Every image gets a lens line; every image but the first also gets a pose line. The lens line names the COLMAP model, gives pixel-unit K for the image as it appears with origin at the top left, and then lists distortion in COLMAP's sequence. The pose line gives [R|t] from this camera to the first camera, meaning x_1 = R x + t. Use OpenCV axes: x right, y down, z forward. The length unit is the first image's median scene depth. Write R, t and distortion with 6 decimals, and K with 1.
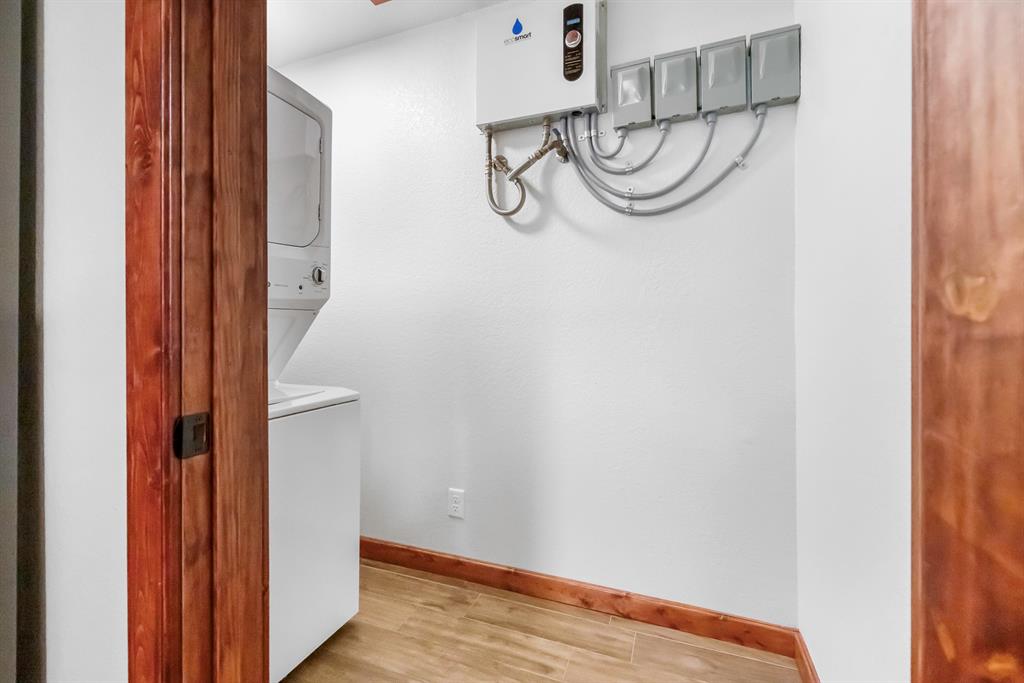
lens RADIAL K [[438.7, 0, 512.3], [0, 438.7, 332.4], [0, 0, 1]] dist [-0.000635, -0.000203]
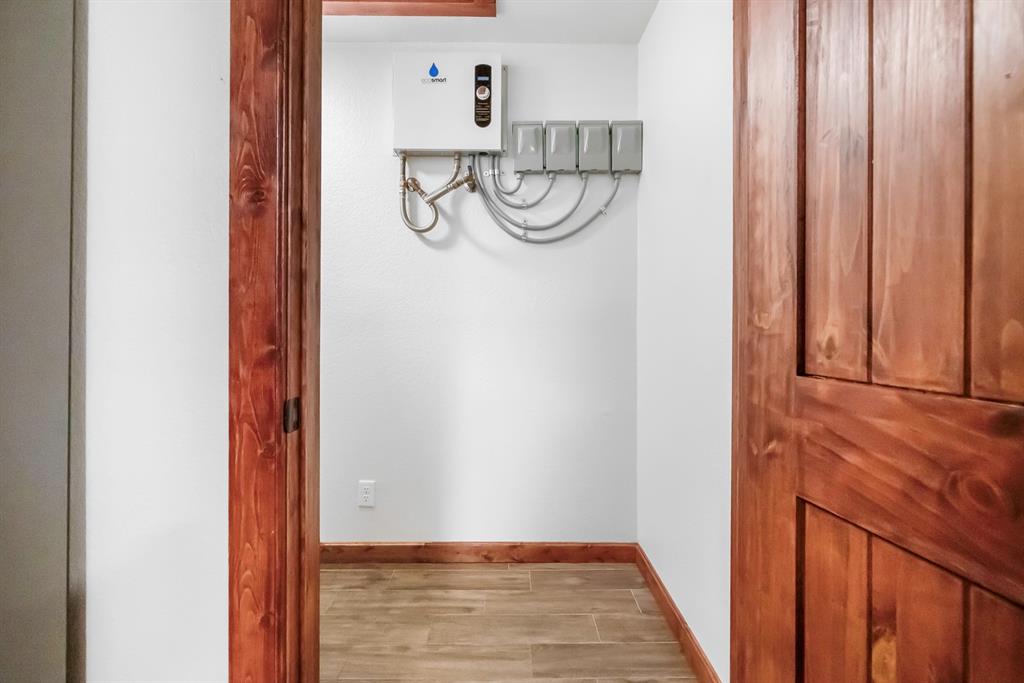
lens RADIAL K [[438.7, 0, 511.4], [0, 438.7, 341.7], [0, 0, 1]] dist [-0.000635, -0.000203]
pose [[0.930269, -0.006070, 0.366829, -0.241388], [0.001631, 0.999922, 0.012410, 0.003050], [-0.366875, -0.010946, 0.930206, -0.165978]]
